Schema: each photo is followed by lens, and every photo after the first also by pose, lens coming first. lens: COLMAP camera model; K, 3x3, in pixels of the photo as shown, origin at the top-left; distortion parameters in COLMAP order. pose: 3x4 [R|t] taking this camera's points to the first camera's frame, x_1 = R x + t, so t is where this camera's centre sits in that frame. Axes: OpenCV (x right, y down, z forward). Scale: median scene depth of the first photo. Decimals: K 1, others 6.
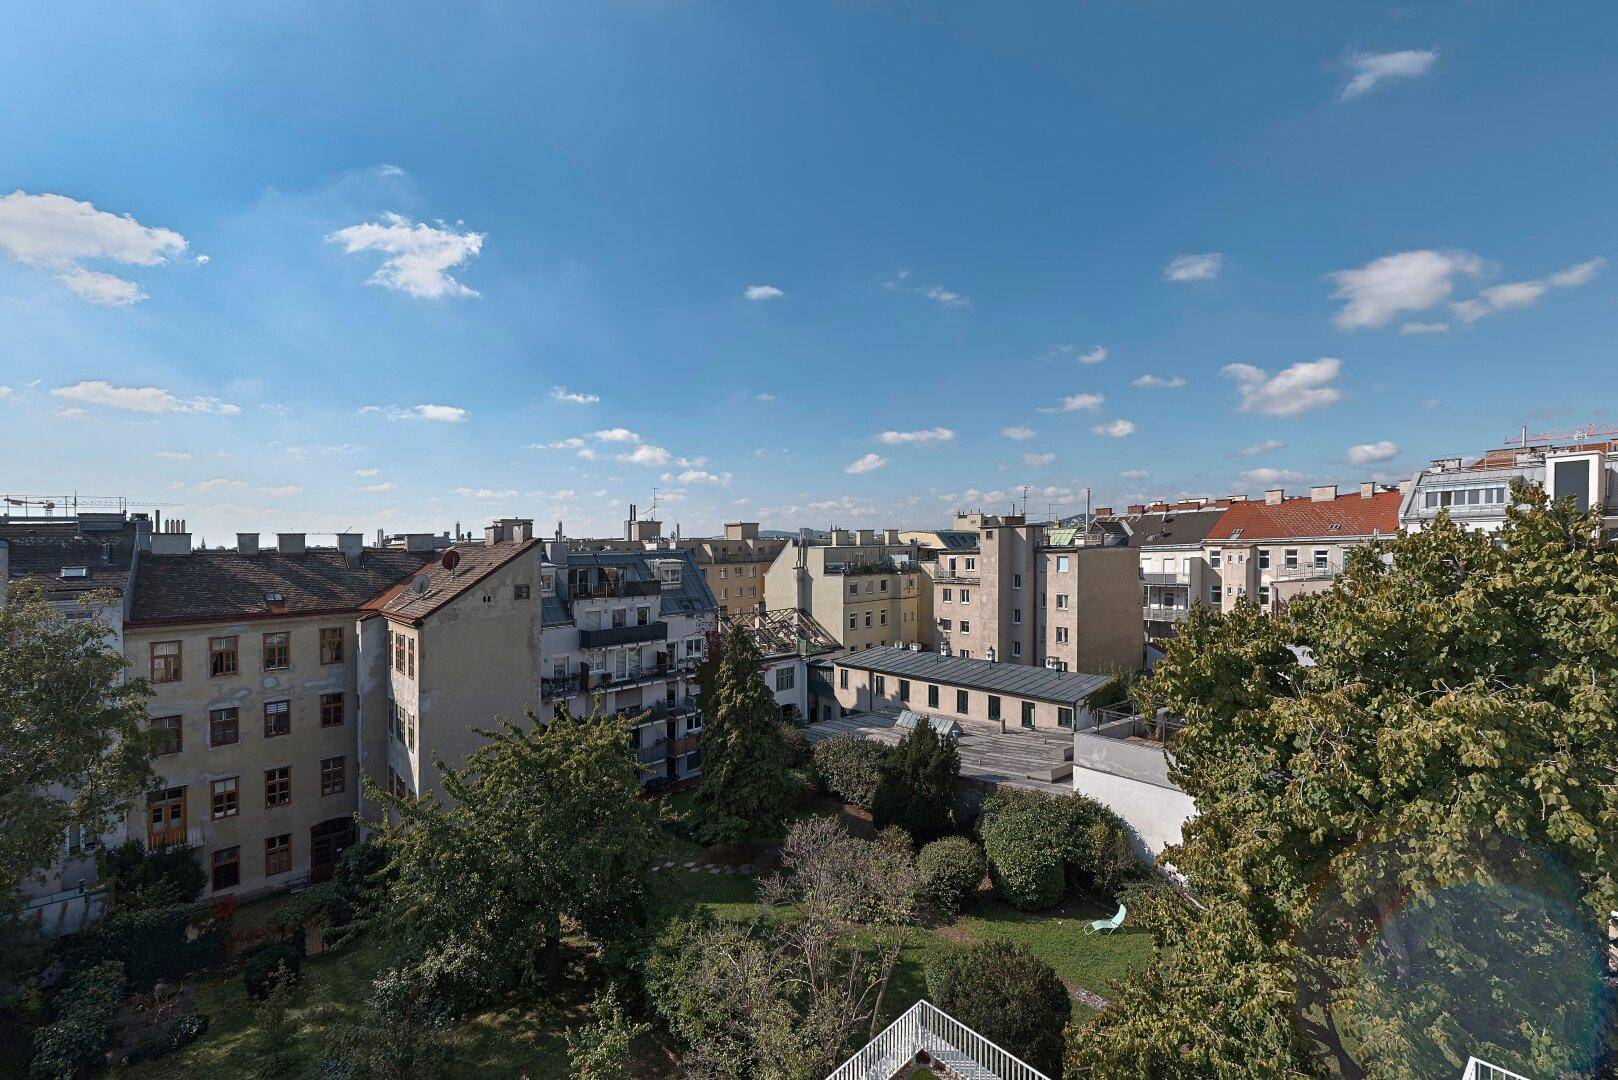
lens RADIAL K [[655.3, 0, 811.3], [0, 655.3, 582.3], [0, 0, 1]] dist [0.001168, 0.000181]
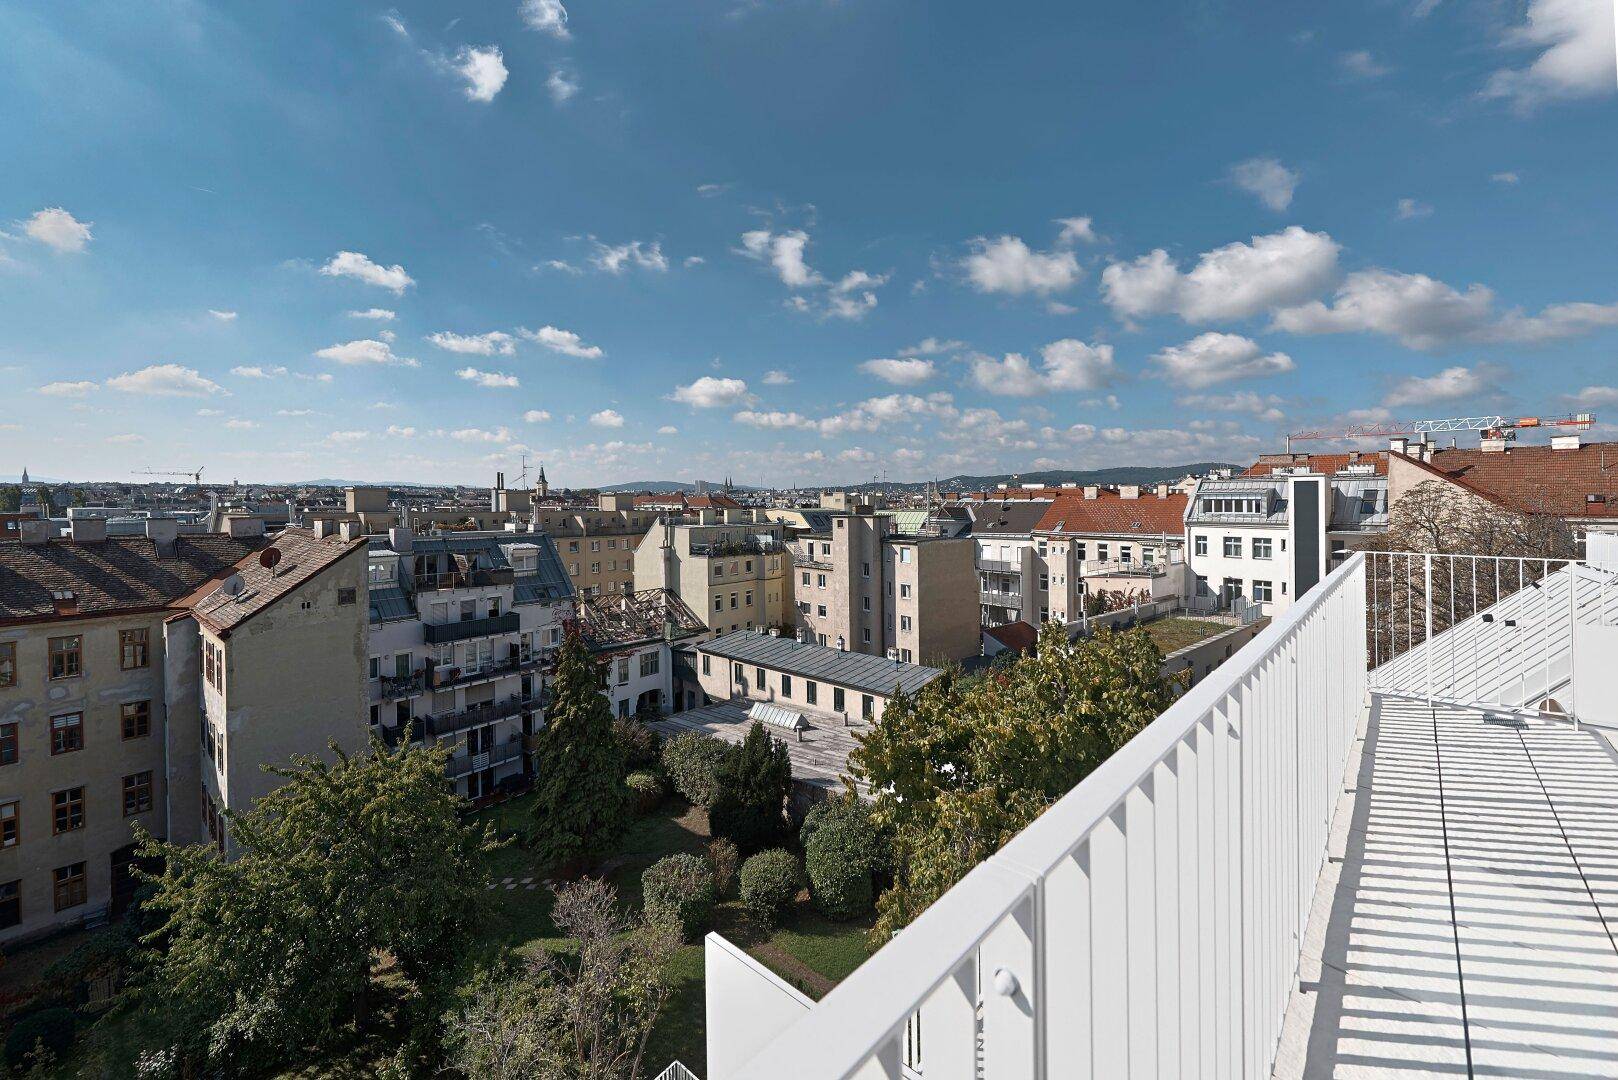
lens RADIAL K [[677.5, 0, 832.1], [0, 677.5, 494.2], [0, 0, 1]] dist [0.000654, 0.000403]
pose [[0.992789, -0.015751, 0.118832, 0.123001], [0.016448, 0.999853, -0.004887, -0.104118], [-0.118738, 0.006806, 0.992902, -0.043959]]
